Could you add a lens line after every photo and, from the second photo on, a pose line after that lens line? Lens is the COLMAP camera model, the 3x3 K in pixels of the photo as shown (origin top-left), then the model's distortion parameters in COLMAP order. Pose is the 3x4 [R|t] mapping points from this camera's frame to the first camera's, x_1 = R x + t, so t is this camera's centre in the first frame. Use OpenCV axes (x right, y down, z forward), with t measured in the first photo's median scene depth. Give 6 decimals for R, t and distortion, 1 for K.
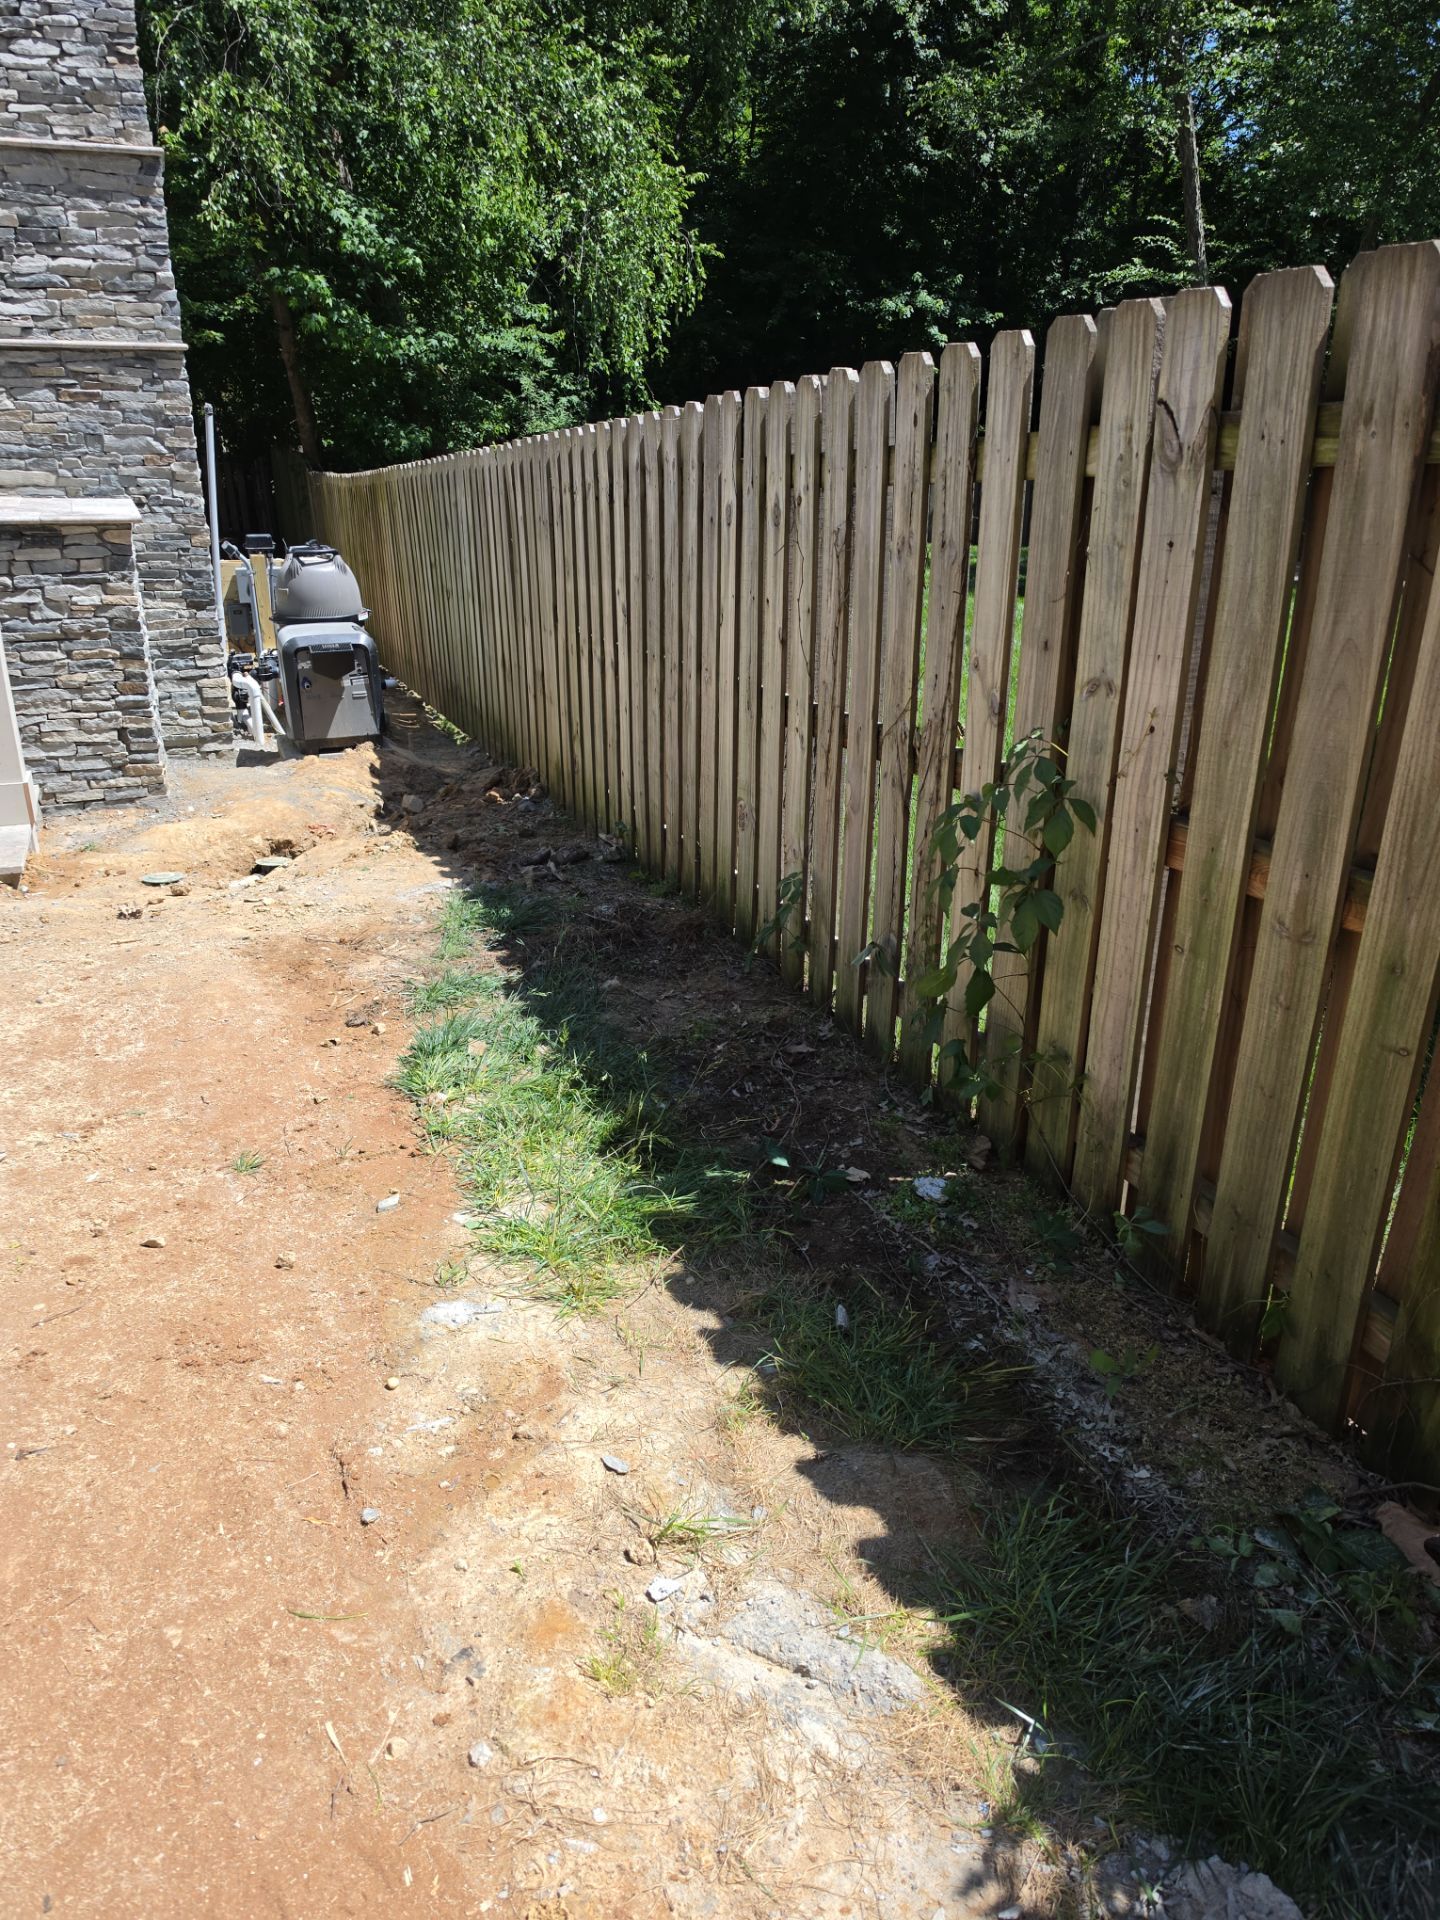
lens RADIAL K [[1269.9, 0, 719.6], [0, 1269.9, 951.2], [0, 0, 1]] dist [0.052474, -0.051686]
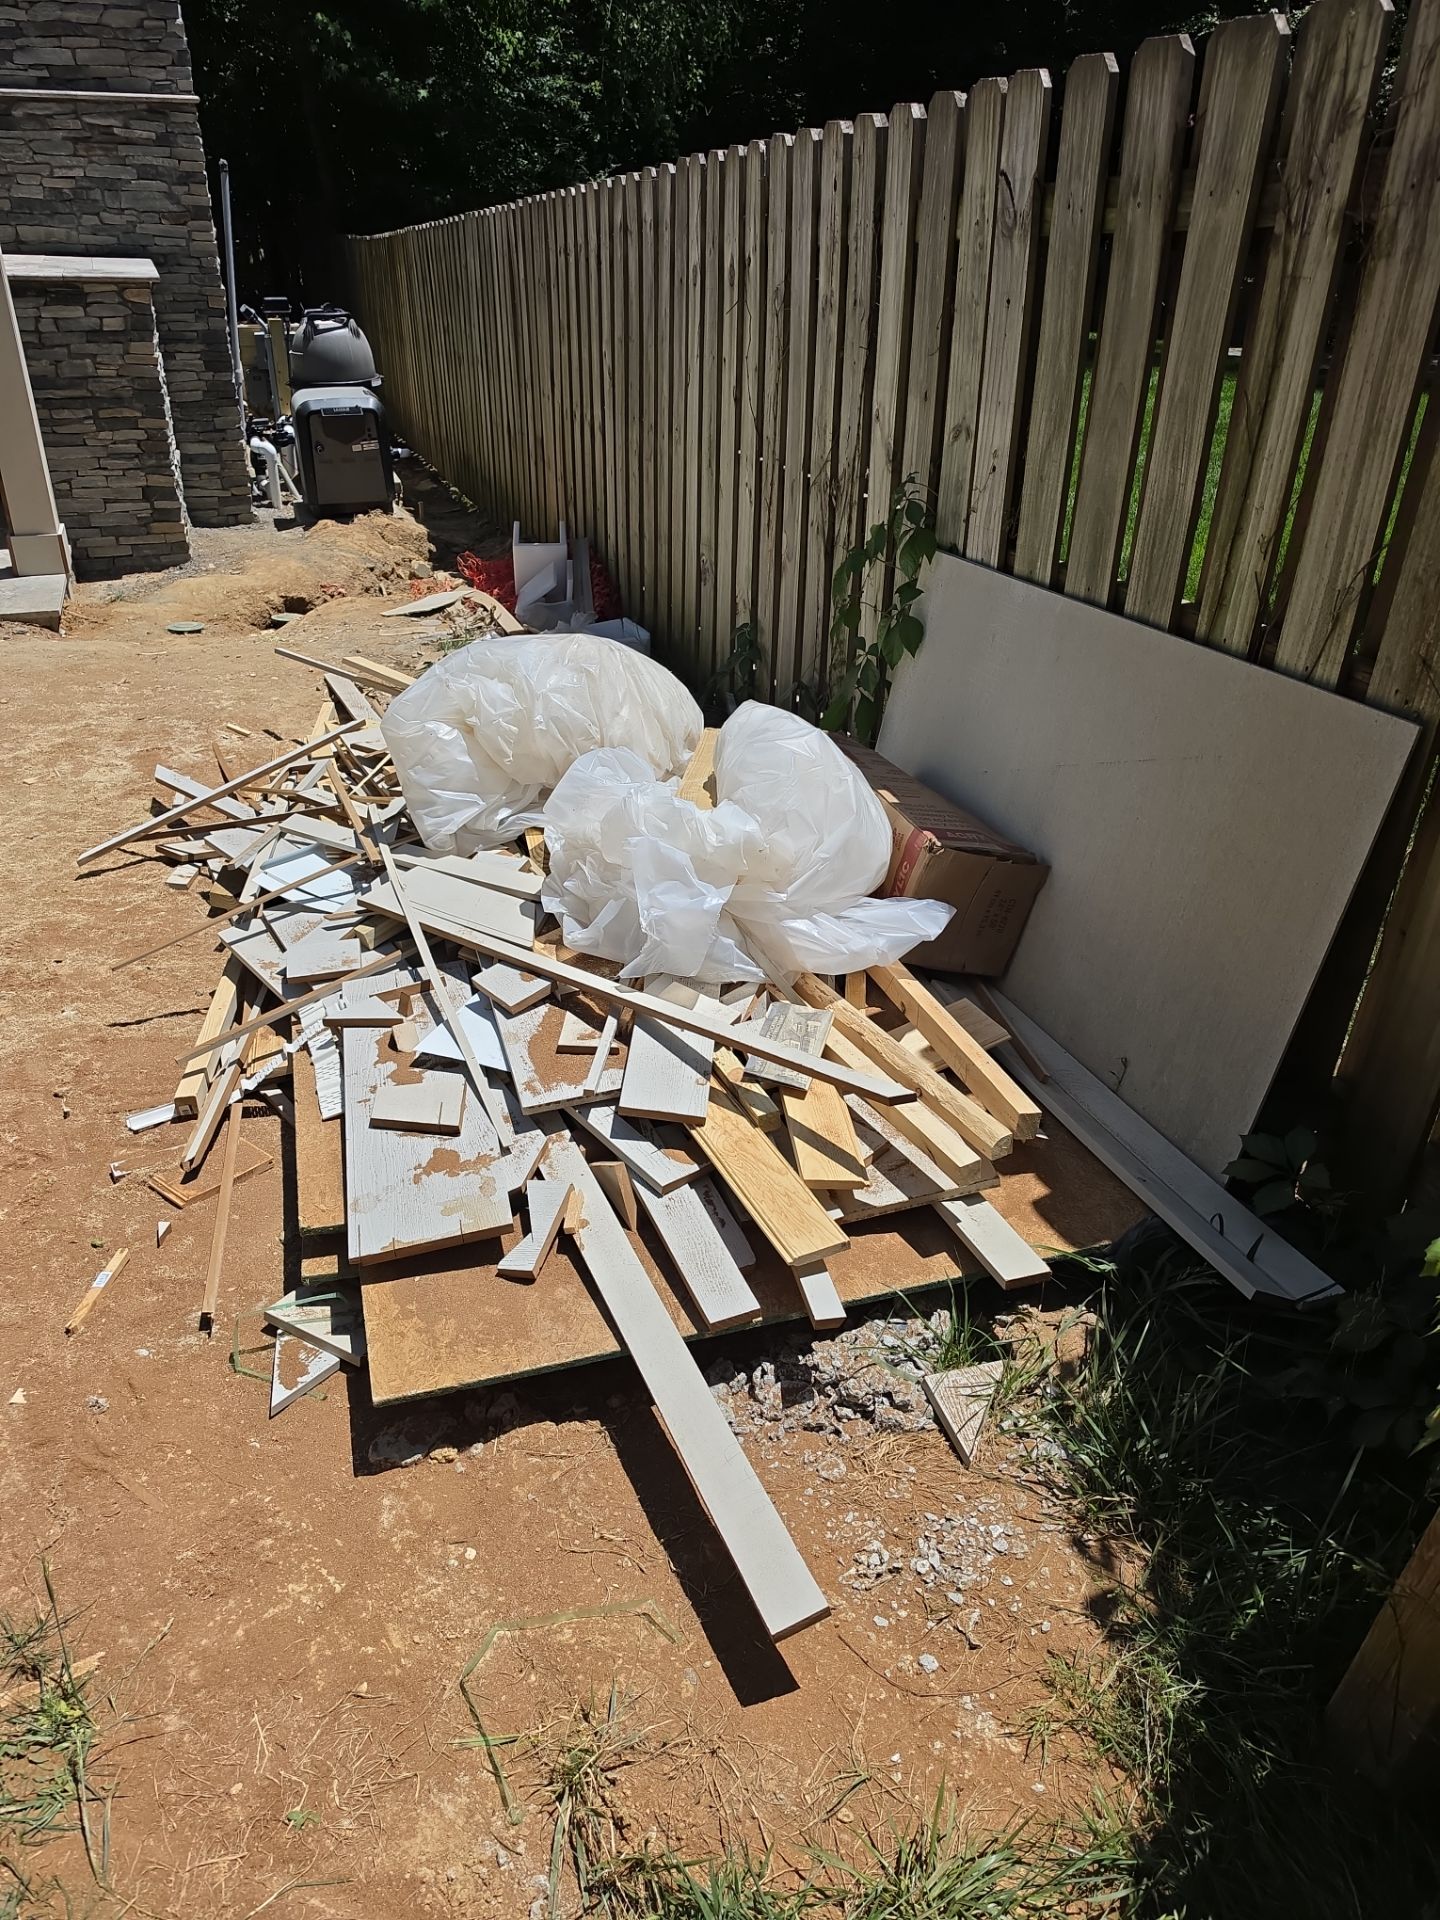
lens RADIAL K [[1272.0, 0, 720.6], [0, 1272.0, 955.3], [0, 0, 1]] dist [-0.006048, -0.004784]
pose [[0.999186, 0.033907, -0.021853, 0.049191], [-0.030172, 0.987761, 0.153027, 0.038235], [0.026774, -0.152243, 0.987980, -0.090868]]
